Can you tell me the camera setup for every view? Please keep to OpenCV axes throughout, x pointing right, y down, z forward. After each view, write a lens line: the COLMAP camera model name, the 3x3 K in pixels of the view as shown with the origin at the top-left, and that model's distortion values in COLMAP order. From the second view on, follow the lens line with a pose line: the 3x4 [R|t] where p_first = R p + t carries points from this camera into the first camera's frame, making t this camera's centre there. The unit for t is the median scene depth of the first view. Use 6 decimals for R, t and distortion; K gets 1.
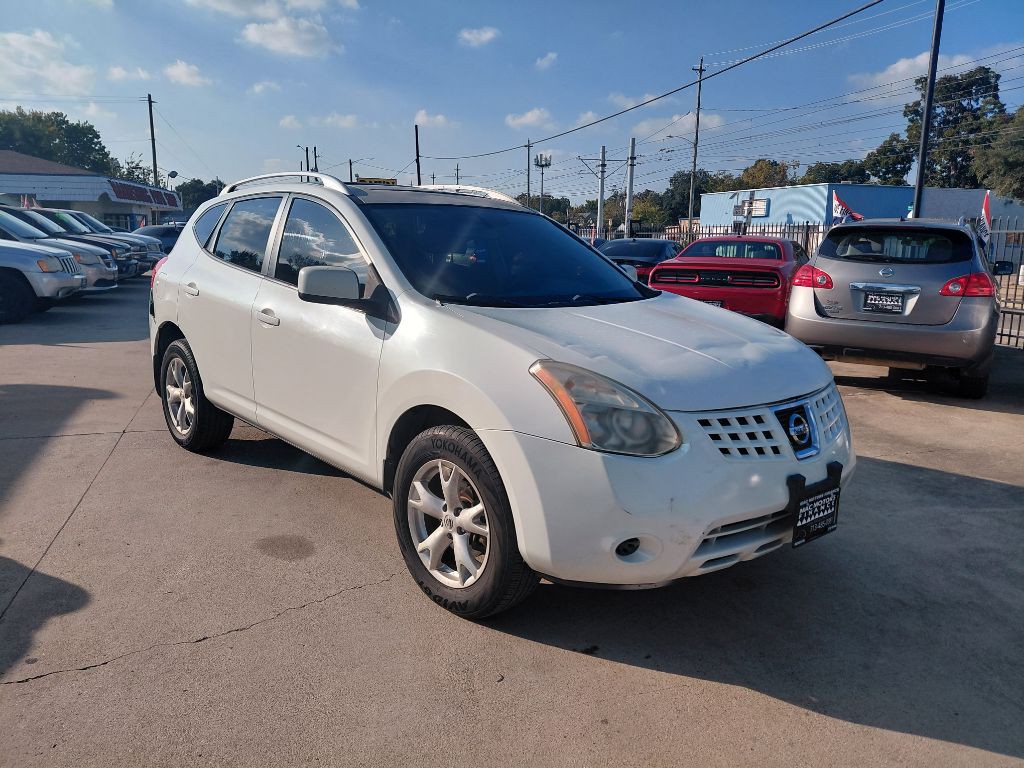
lens RADIAL K [[784.1, 0, 507.4], [0, 784.1, 377.6], [0, 0, 1]] dist [0.011389, -0.010808]
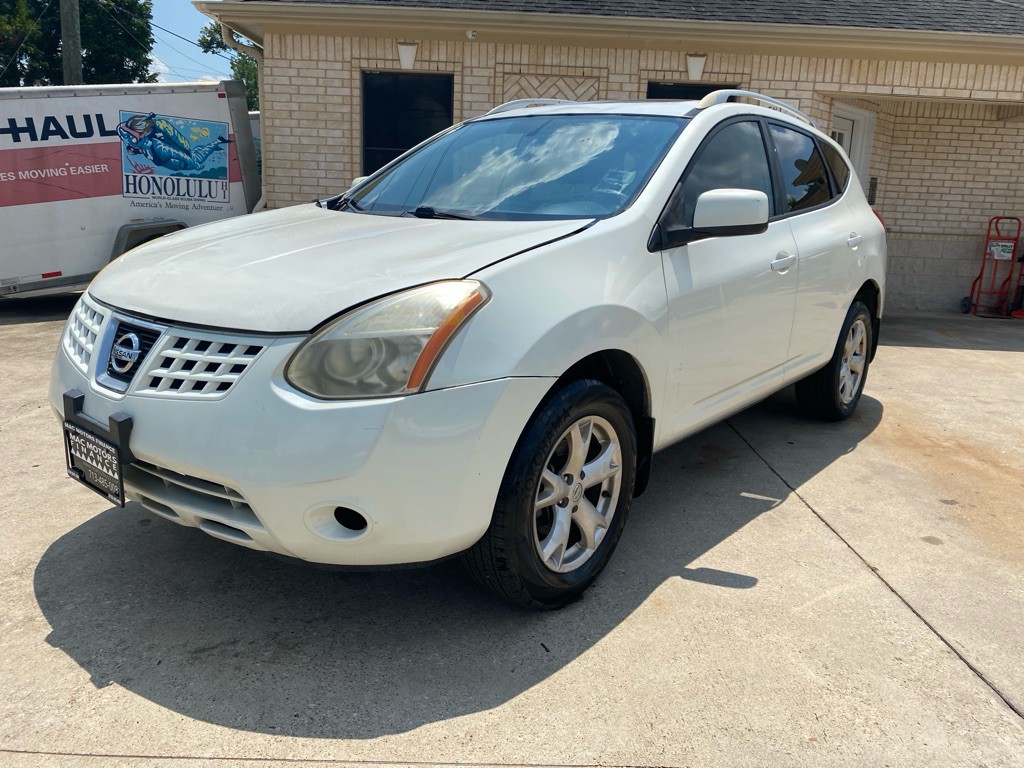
lens RADIAL K [[784.1, 0, 521.5], [0, 784.1, 367.2], [0, 0, 1]] dist [0.011389, -0.010808]
pose [[0.169878, 0.200193, -0.964917, 1.156289], [-0.216014, 0.962900, 0.161744, -0.124684], [0.961499, 0.180958, 0.206820, 1.196213]]
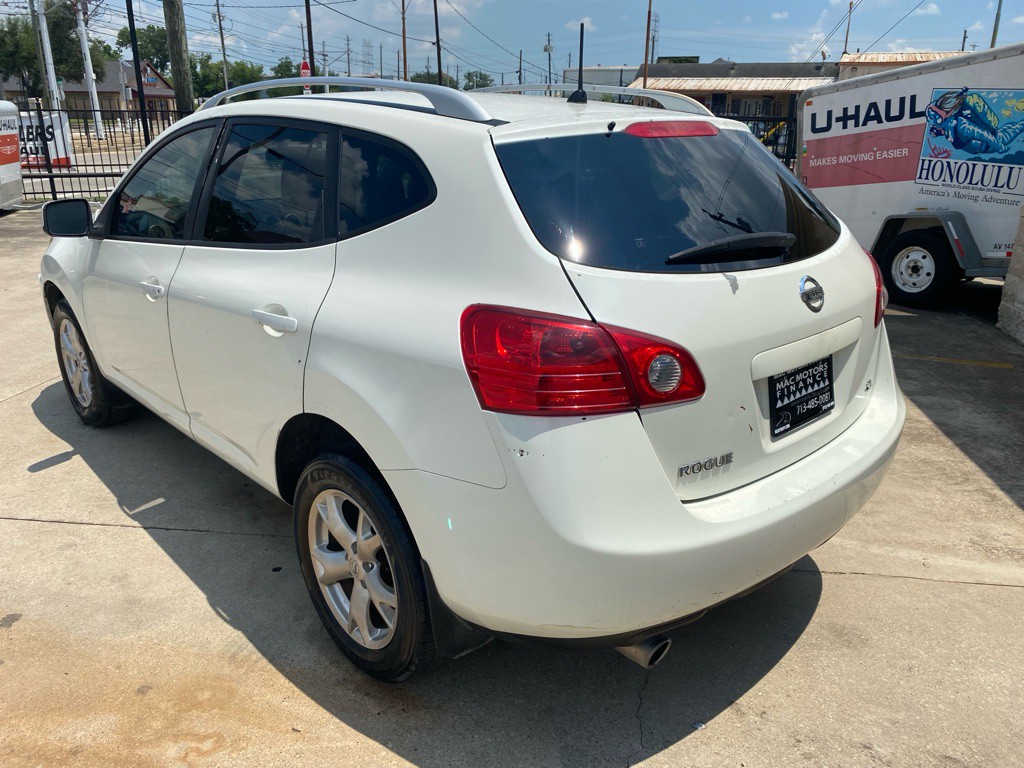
lens RADIAL K [[784.1, 0, 511.1], [0, 784.1, 380.1], [0, 0, 1]] dist [0.011389, -0.010808]
pose [[-0.999663, -0.015158, -0.021061, -0.411549], [-0.023527, 0.871853, 0.489202, -0.594952], [0.010947, 0.489533, -0.871916, 2.783222]]
